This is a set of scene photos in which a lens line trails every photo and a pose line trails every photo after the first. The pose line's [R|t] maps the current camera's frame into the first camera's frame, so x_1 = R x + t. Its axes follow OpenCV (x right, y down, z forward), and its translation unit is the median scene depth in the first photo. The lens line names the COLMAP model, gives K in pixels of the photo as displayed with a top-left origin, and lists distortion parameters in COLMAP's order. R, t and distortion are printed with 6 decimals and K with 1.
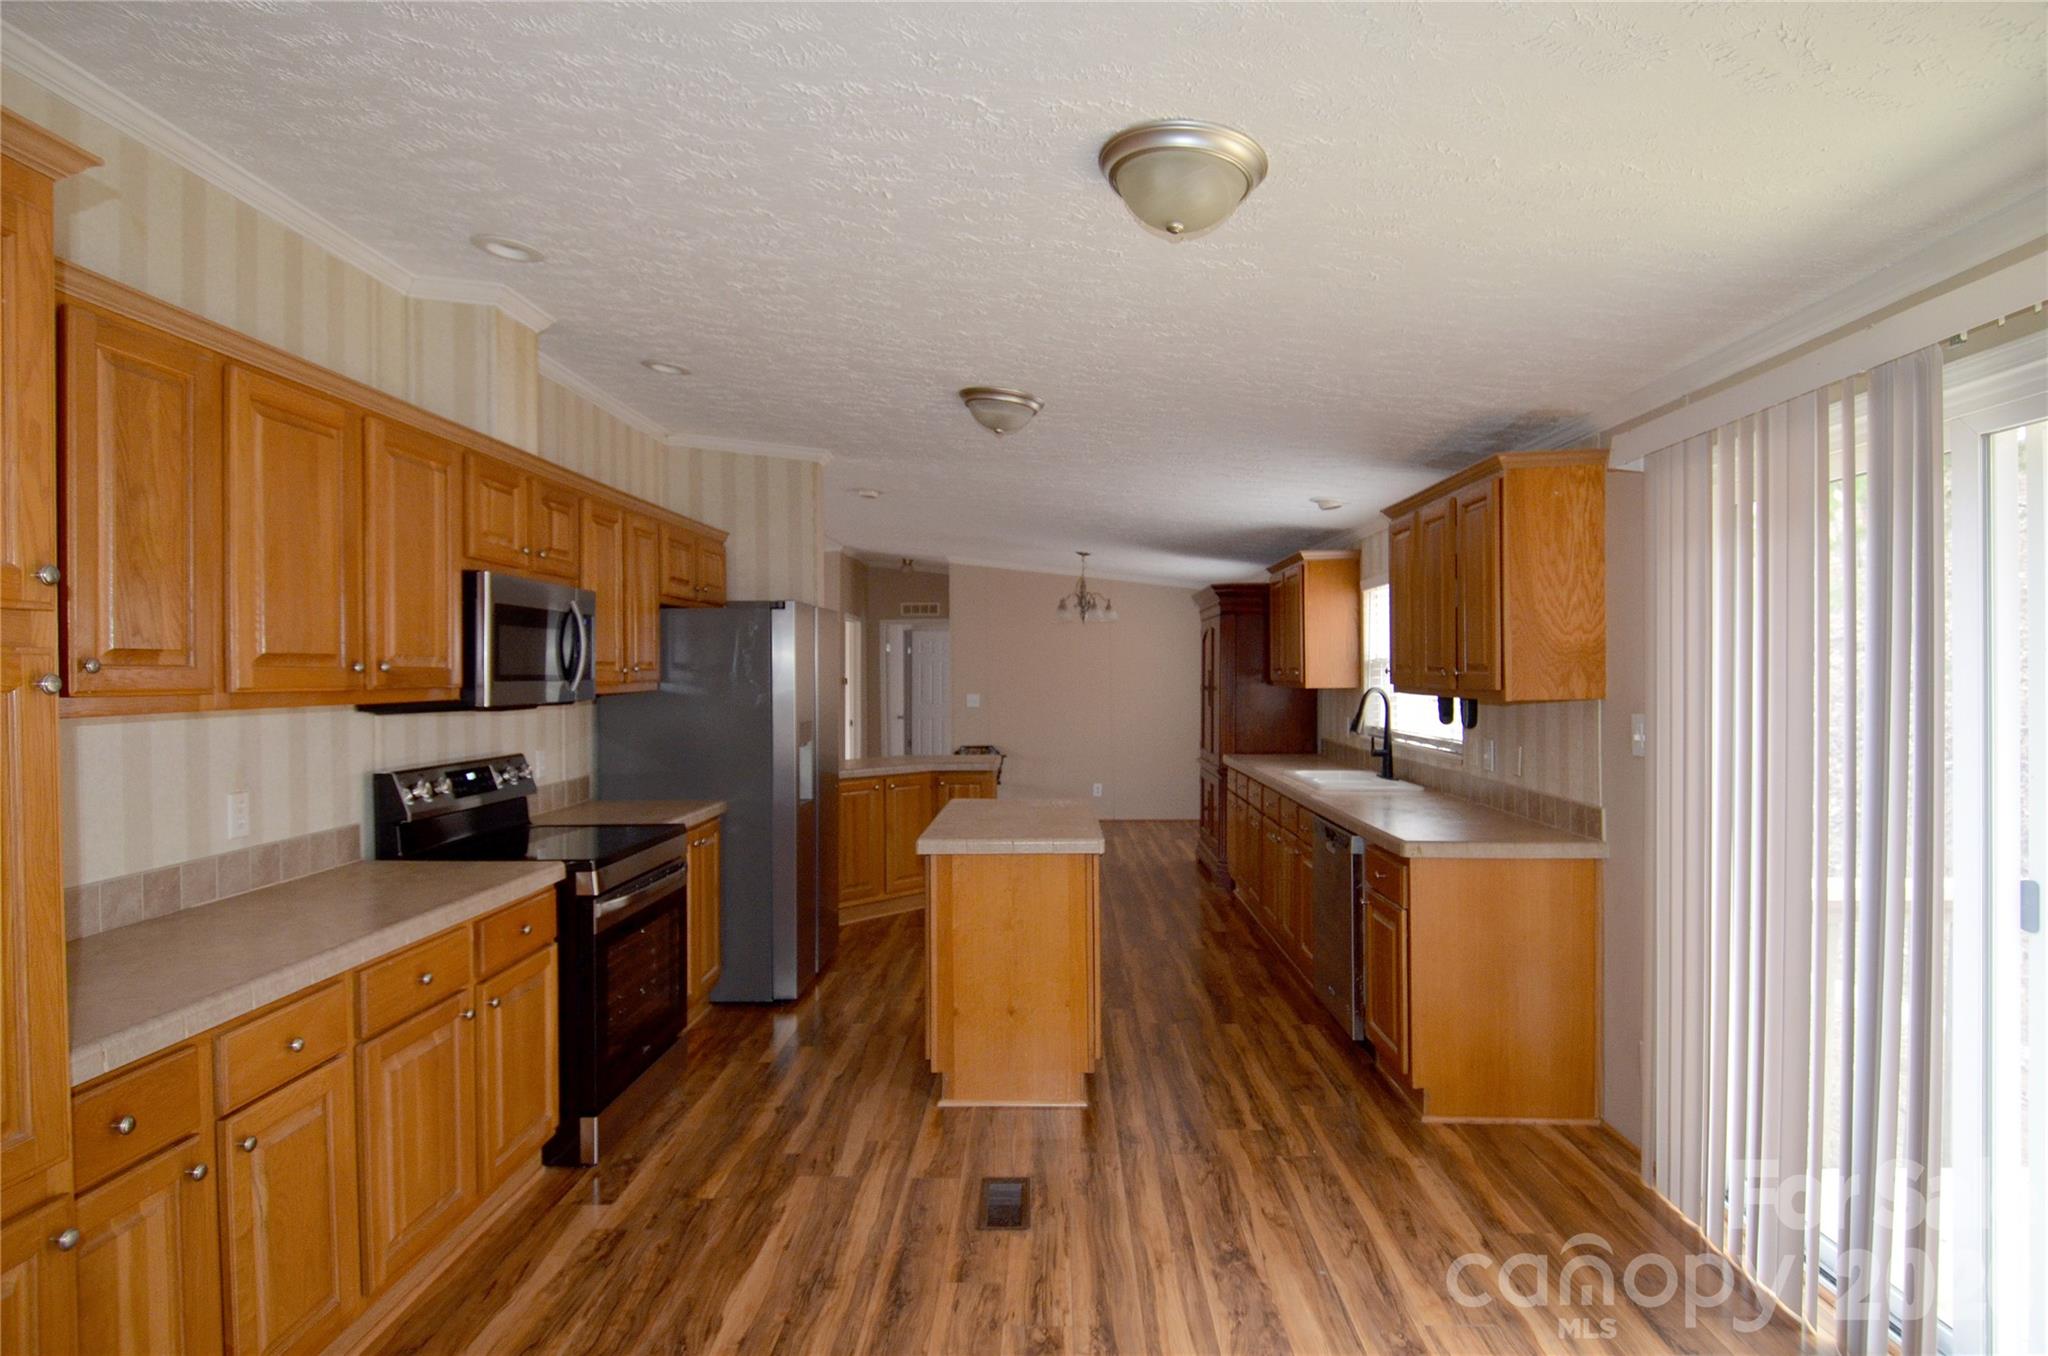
lens RADIAL K [[1076.4, 0, 1024.6], [0, 1076.4, 680.5], [0, 0, 1]] dist [0.000181, -0.000048]
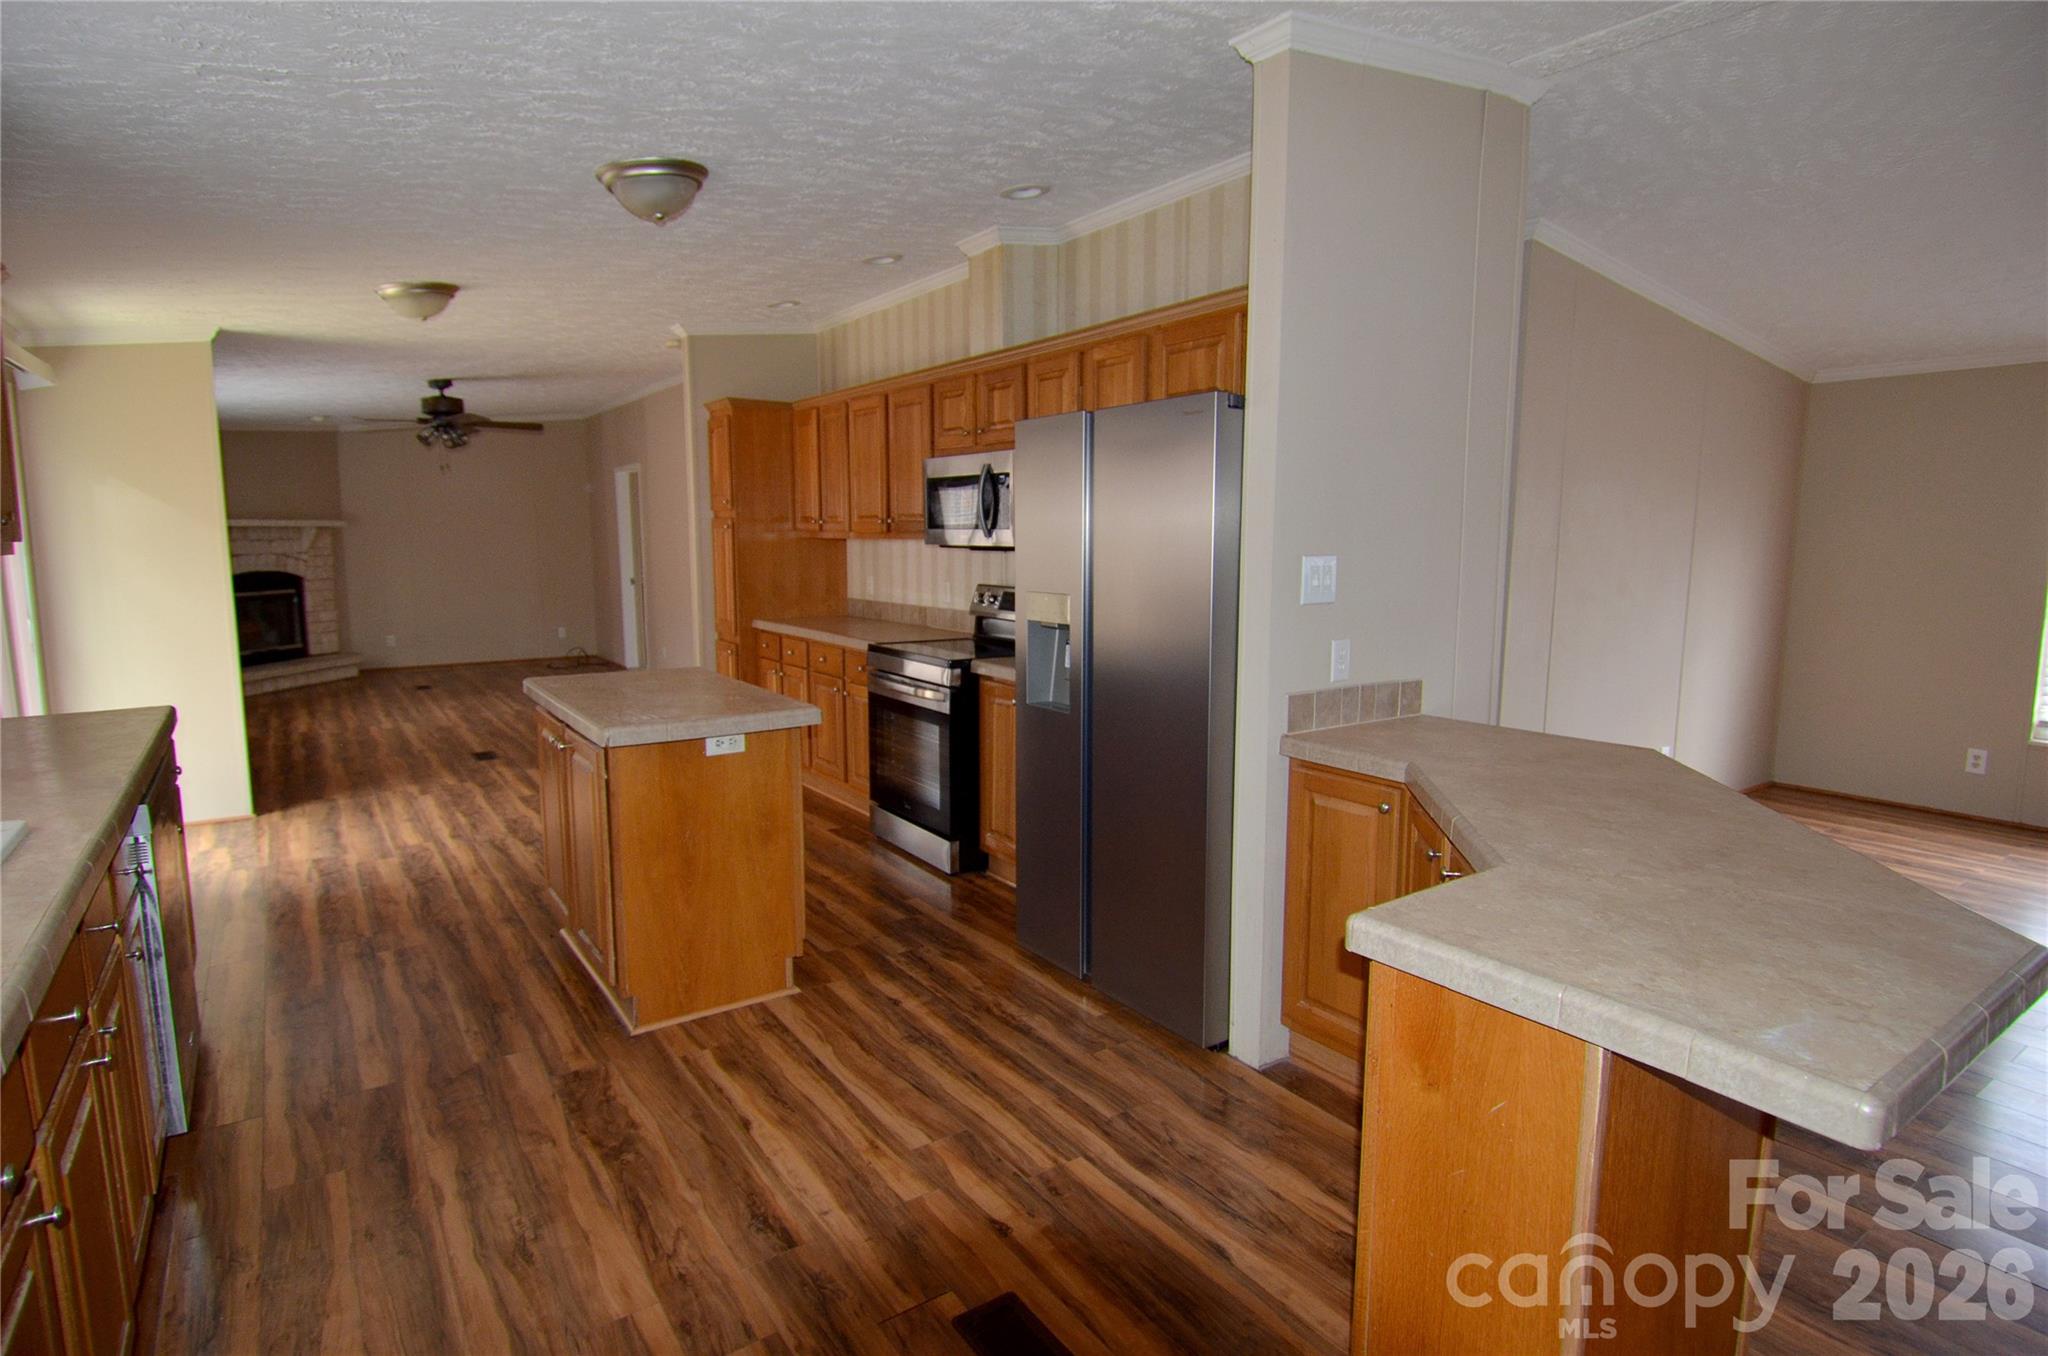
lens RADIAL K [[1076.4, 0, 1030.6], [0, 1076.4, 678.8], [0, 0, 1]] dist [0.000181, -0.000048]
pose [[-0.805902, 0.089925, -0.585180, 0.325499], [0.000357, 0.988472, 0.151406, -0.016593], [0.592049, 0.121810, -0.796643, 2.395880]]
